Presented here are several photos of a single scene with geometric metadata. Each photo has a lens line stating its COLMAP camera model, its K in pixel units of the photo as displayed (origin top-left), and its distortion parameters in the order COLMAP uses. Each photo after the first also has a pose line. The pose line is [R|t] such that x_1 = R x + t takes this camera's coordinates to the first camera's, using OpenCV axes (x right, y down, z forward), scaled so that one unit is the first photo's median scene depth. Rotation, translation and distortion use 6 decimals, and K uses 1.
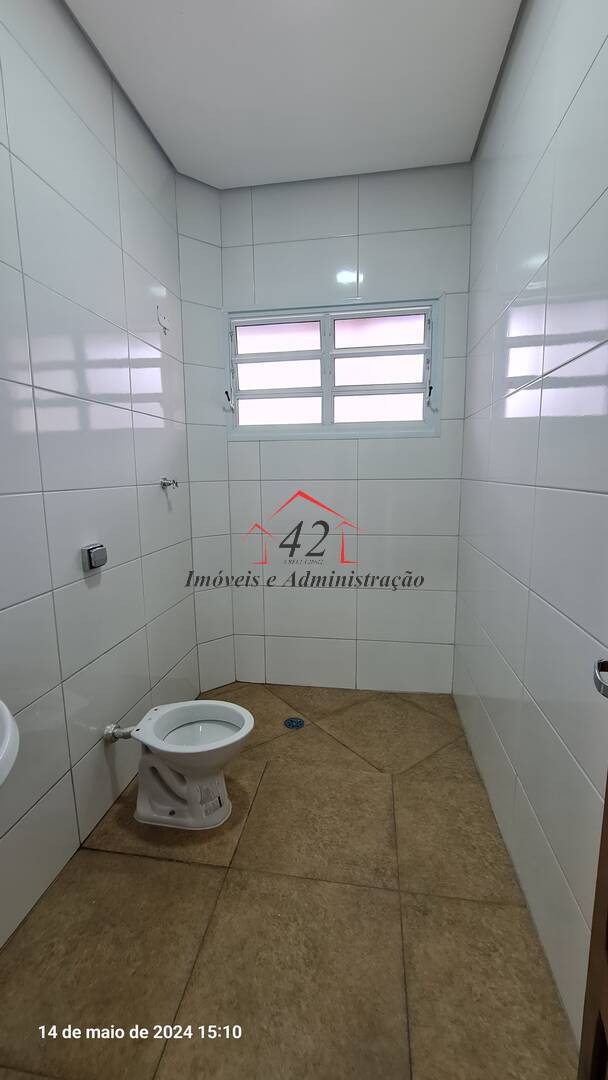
lens RADIAL K [[440.2, 0, 299.3], [0, 440.2, 541.6], [0, 0, 1]] dist [-0.001941, 0.001058]
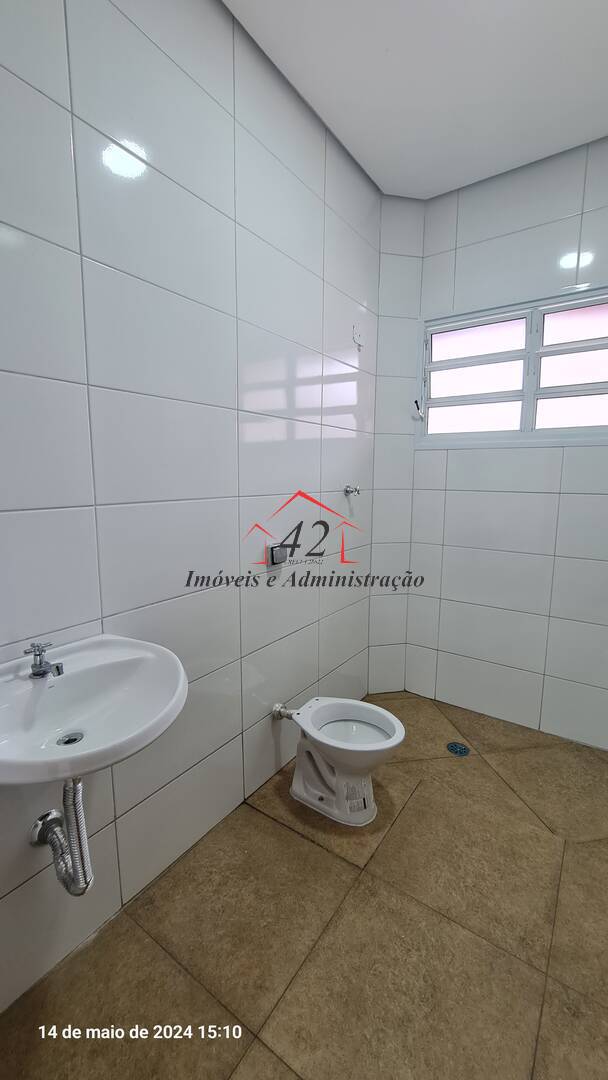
lens RADIAL K [[440.2, 0, 305.7], [0, 440.2, 541.8], [0, 0, 1]] dist [-0.001941, 0.001058]
pose [[0.901743, 0.083000, -0.424230, 0.067726], [-0.085920, 0.996226, 0.012280, -0.014516], [0.423648, 0.025377, 0.905471, -0.002020]]
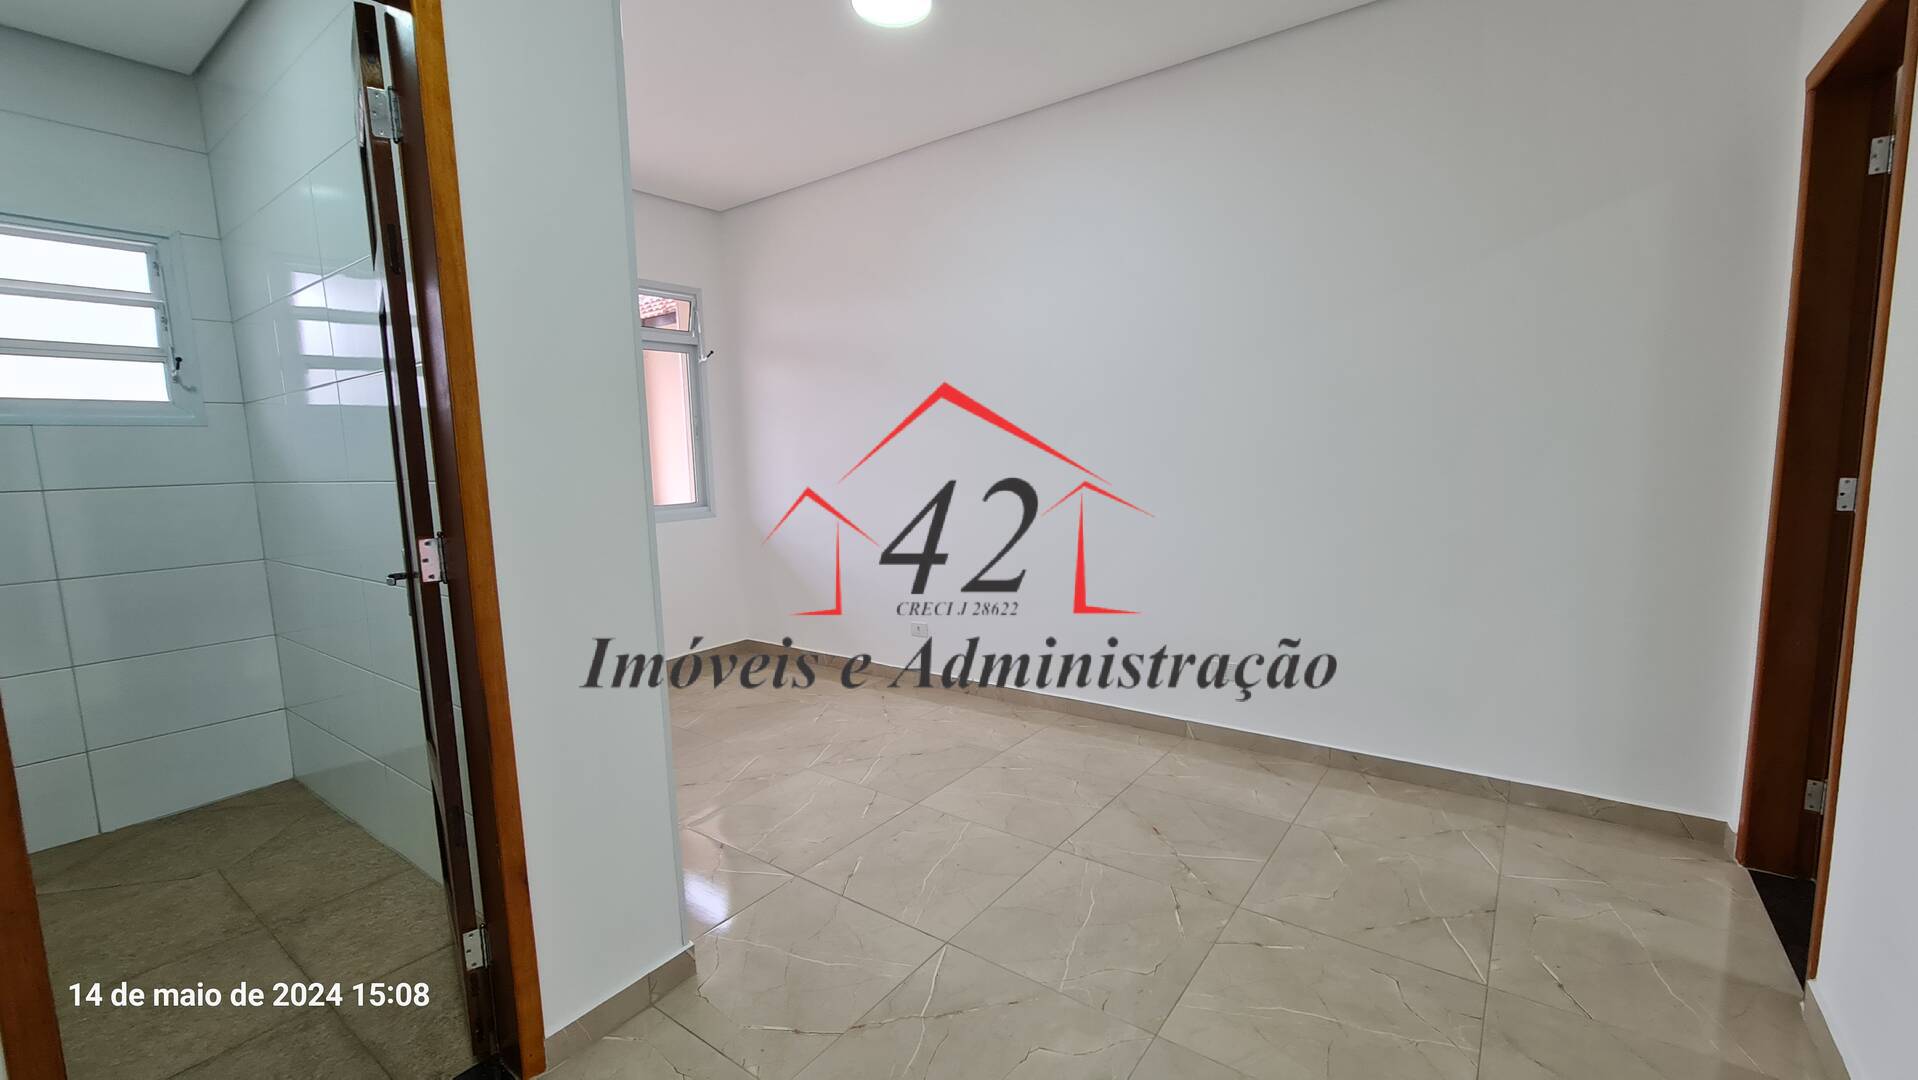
lens RADIAL K [[781.8, 0, 964.9], [0, 781.8, 538.9], [0, 0, 1]] dist [-0.001941, 0.001058]
pose [[0.451367, -0.101825, 0.886510, -0.334135], [0.165538, 0.985779, 0.028943, 0.137410], [-0.876849, 0.133687, 0.461804, -0.800751]]
